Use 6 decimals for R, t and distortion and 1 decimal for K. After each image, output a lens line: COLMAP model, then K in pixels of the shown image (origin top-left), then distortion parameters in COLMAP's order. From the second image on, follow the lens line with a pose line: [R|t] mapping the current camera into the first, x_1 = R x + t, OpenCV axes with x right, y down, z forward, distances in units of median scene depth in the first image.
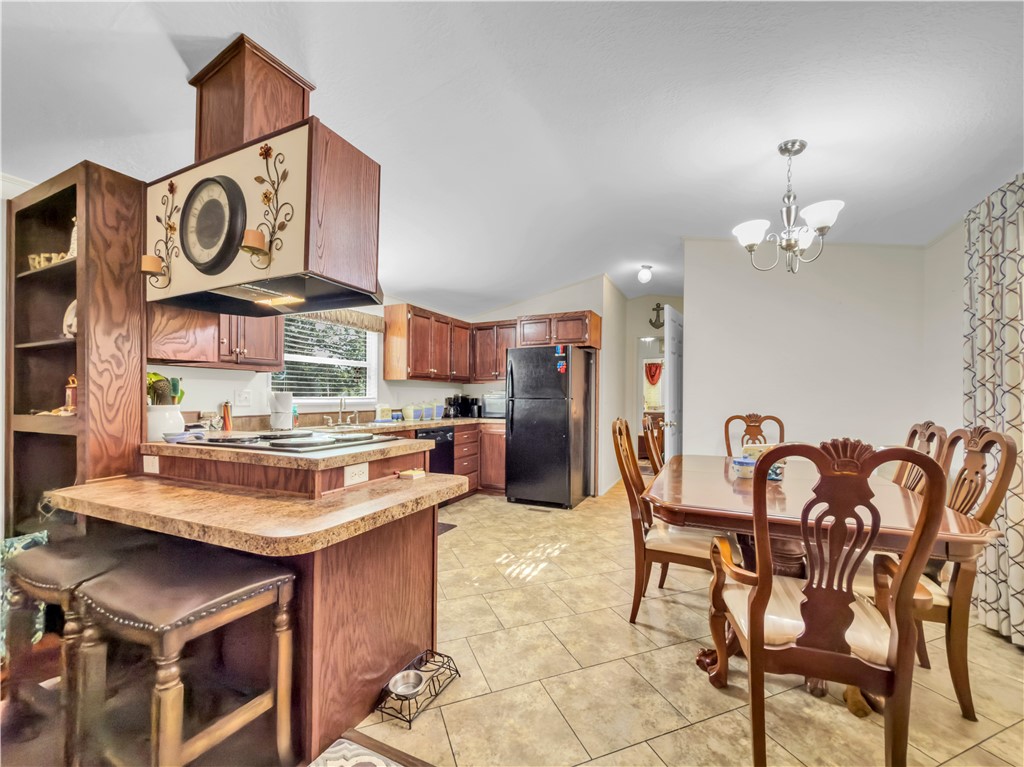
lens RADIAL K [[429.6, 0, 514.4], [0, 429.6, 394.1], [0, 0, 1]] dist [-0.002125, -0.000401]
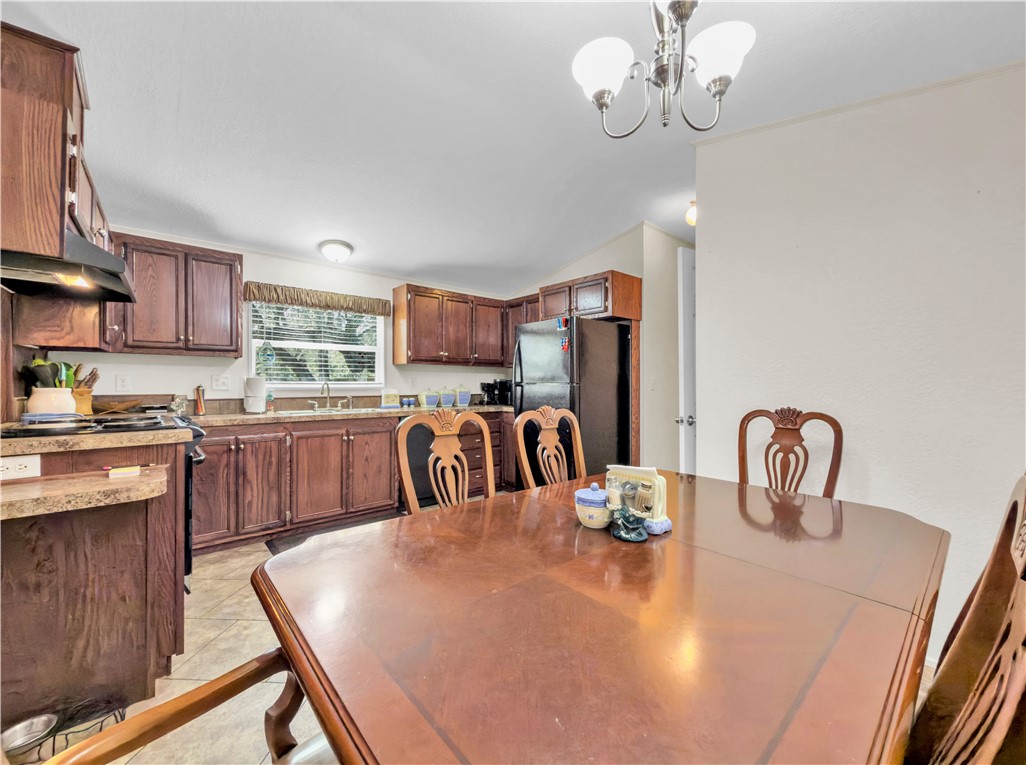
lens RADIAL K [[420.0, 0, 513.1], [0, 420.0, 378.3], [0, 0, 1]] dist [0.000771, 0.000134]
pose [[0.910817, -0.006476, -0.412759, 0.340745], [0.003594, 0.999963, -0.007758, 0.006516], [0.412794, 0.005583, 0.910807, 0.246500]]
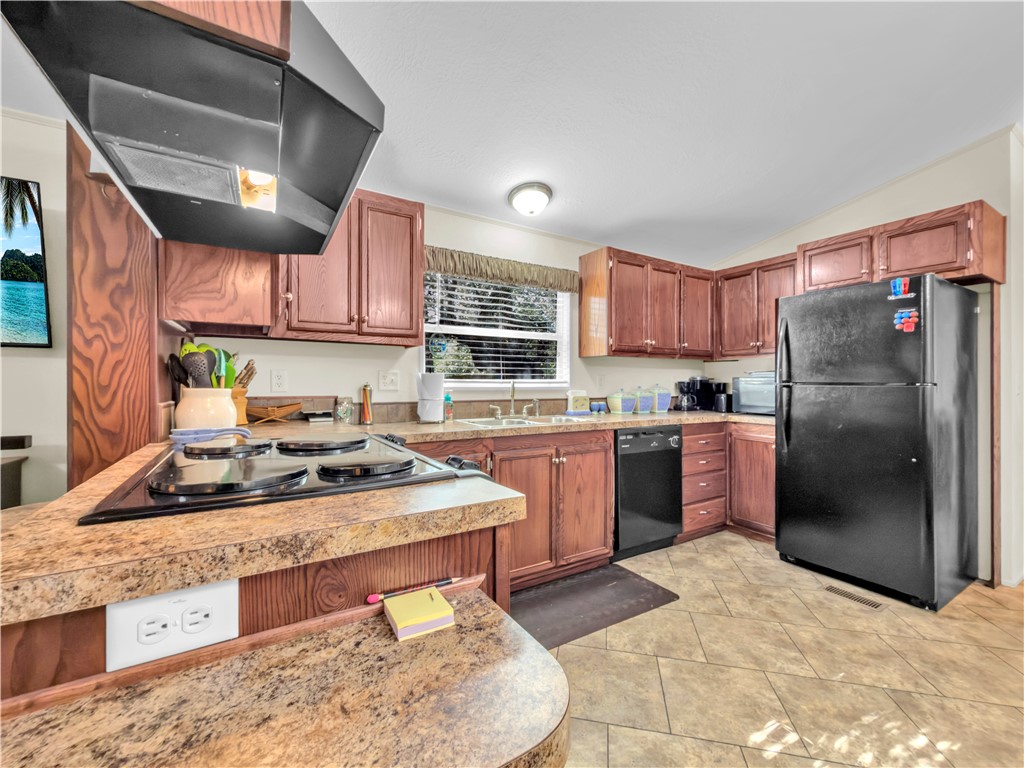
lens RADIAL K [[423.4, 0, 512.3], [0, 423.4, 374.0], [0, 0, 1]] dist [-0.001172, -0.000186]
pose [[0.834479, -0.007854, -0.550983, -0.001368], [0.000126, 0.999901, -0.014062, 0.005896], [0.551039, 0.011666, 0.834398, 0.335724]]
